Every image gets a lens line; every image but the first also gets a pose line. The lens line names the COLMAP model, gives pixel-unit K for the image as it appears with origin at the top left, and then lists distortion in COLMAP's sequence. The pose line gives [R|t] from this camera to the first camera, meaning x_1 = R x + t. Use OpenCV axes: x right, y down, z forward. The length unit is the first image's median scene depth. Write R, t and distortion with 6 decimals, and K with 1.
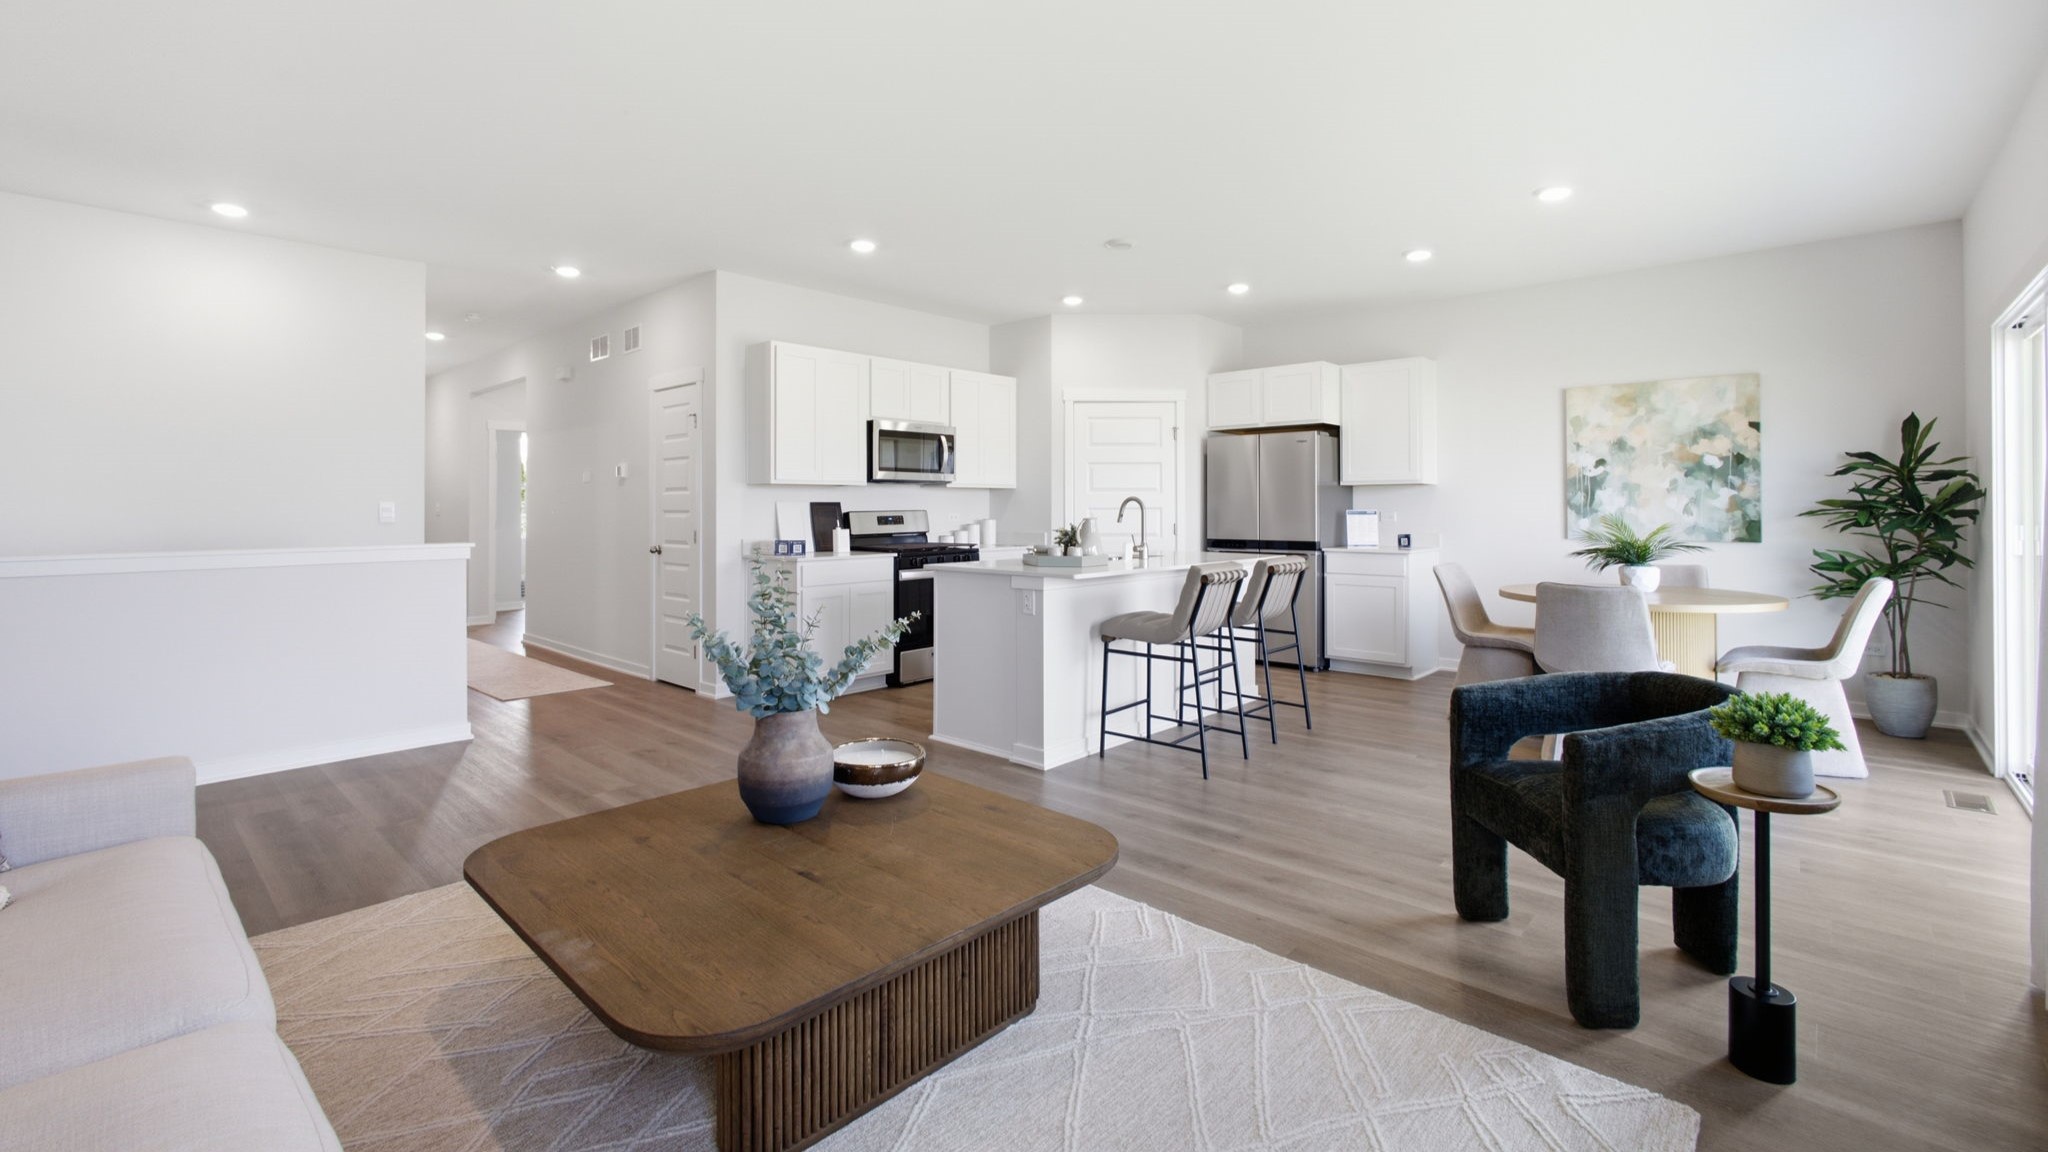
lens RADIAL K [[889.8, 0, 1020.9], [0, 889.8, 493.7], [0, 0, 1]] dist [-0.004544, 0.000389]
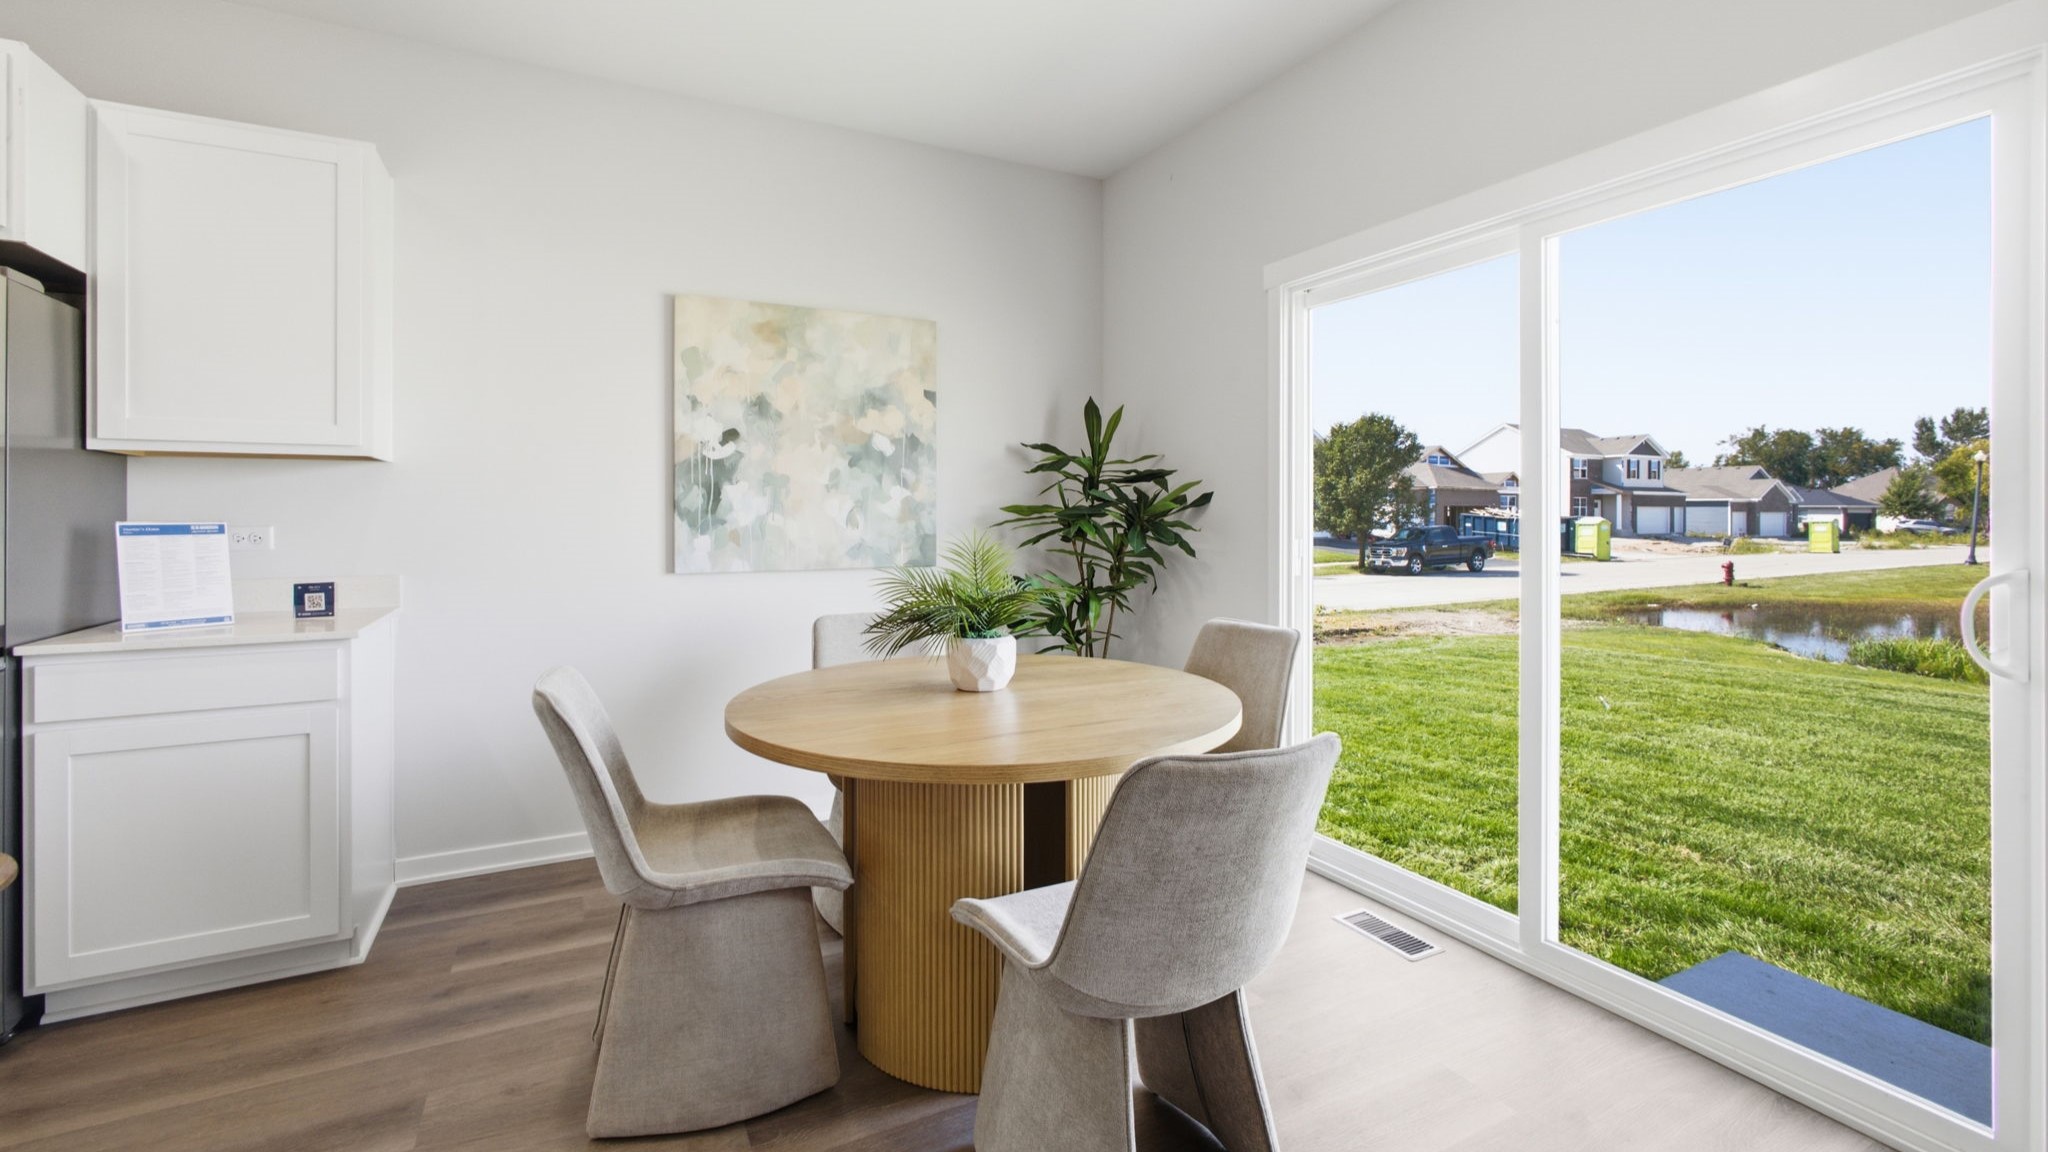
lens RADIAL K [[874.2, 0, 1021.4], [0, 874.2, 516.5], [0, 0, 1]] dist [-0.016474, 0.008305]
pose [[0.337854, -0.000132, 0.941199, 0.190092], [-0.014576, 0.999879, 0.005372, 0.010328], [-0.941086, -0.015534, 0.337811, 0.623739]]
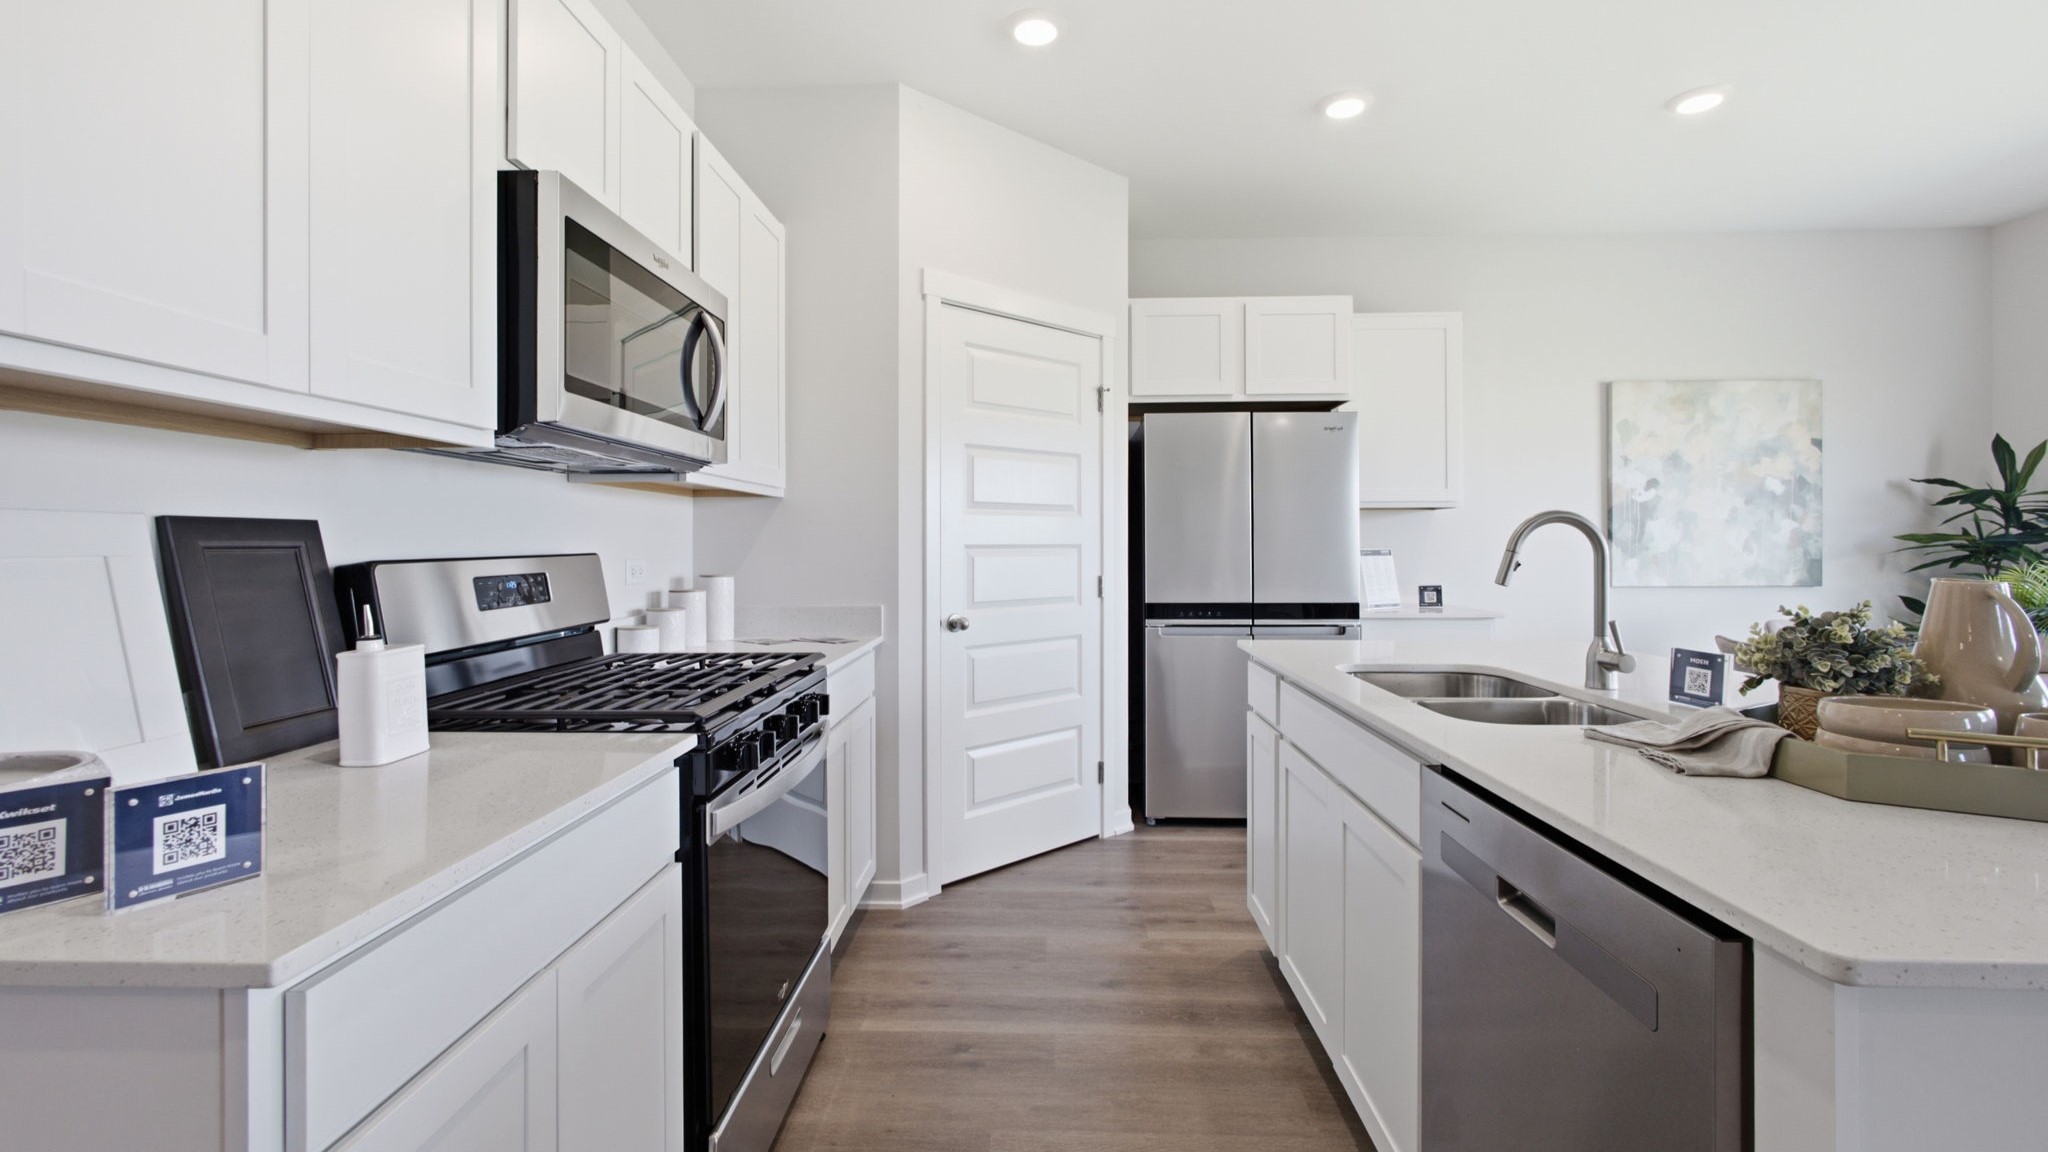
lens RADIAL K [[889.1, 0, 1024.9], [0, 889.1, 544.3], [0, 0, 1]] dist [-0.012821, 0.006612]
pose [[0.756246, 0.000200, 0.654287, -0.228735], [-0.007792, 0.999932, 0.008701, 0.013316], [-0.654241, -0.011678, 0.756196, 0.762514]]
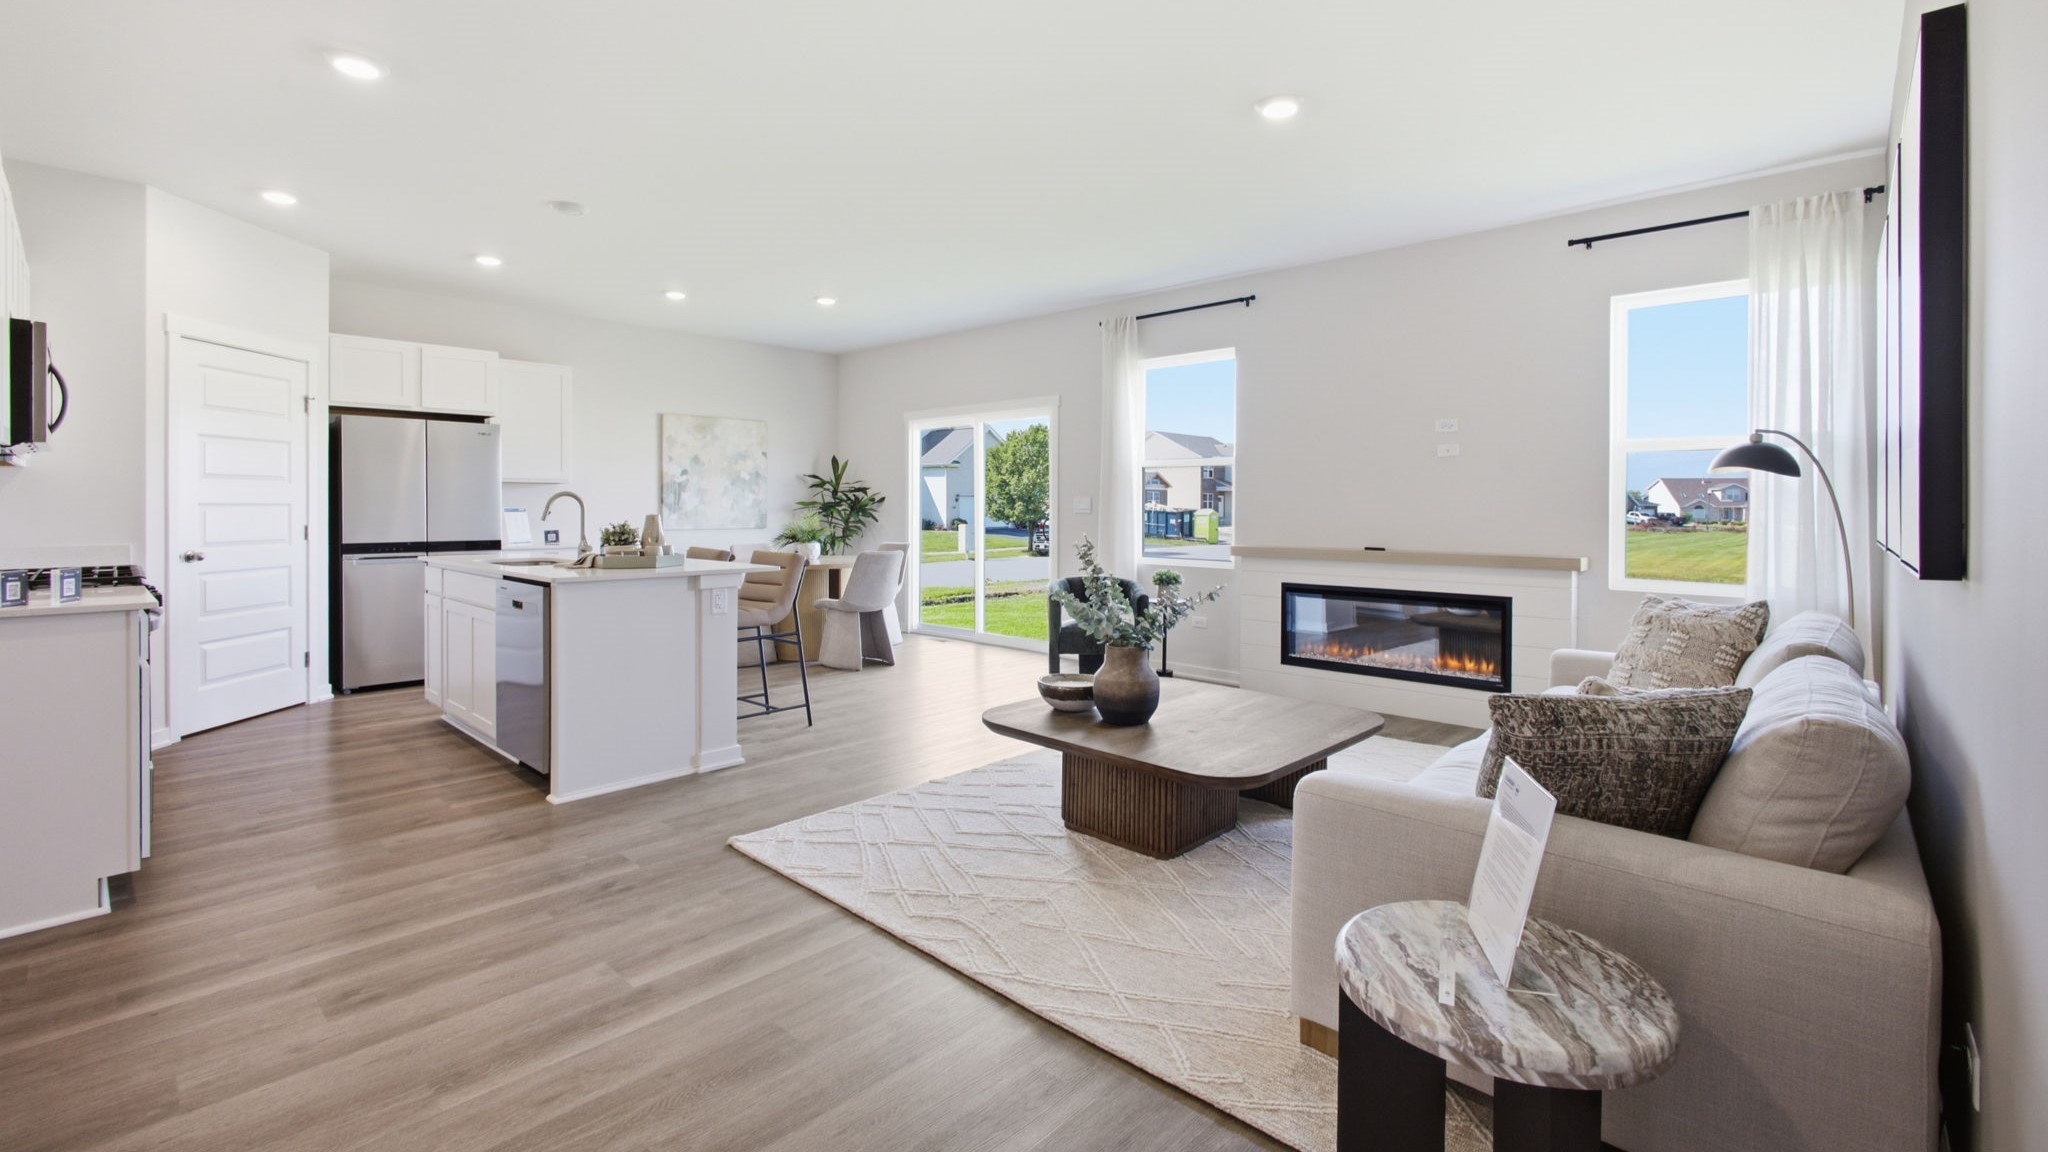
lens RADIAL K [[880.6, 0, 1019.2], [0, 880.6, 515.0], [0, 0, 1]] dist [-0.010138, 0.000644]
pose [[0.010018, -0.006813, 0.999927, -0.659070], [-0.016629, 0.999837, 0.006979, 0.011628], [-0.999812, -0.016697, 0.009903, 0.467001]]
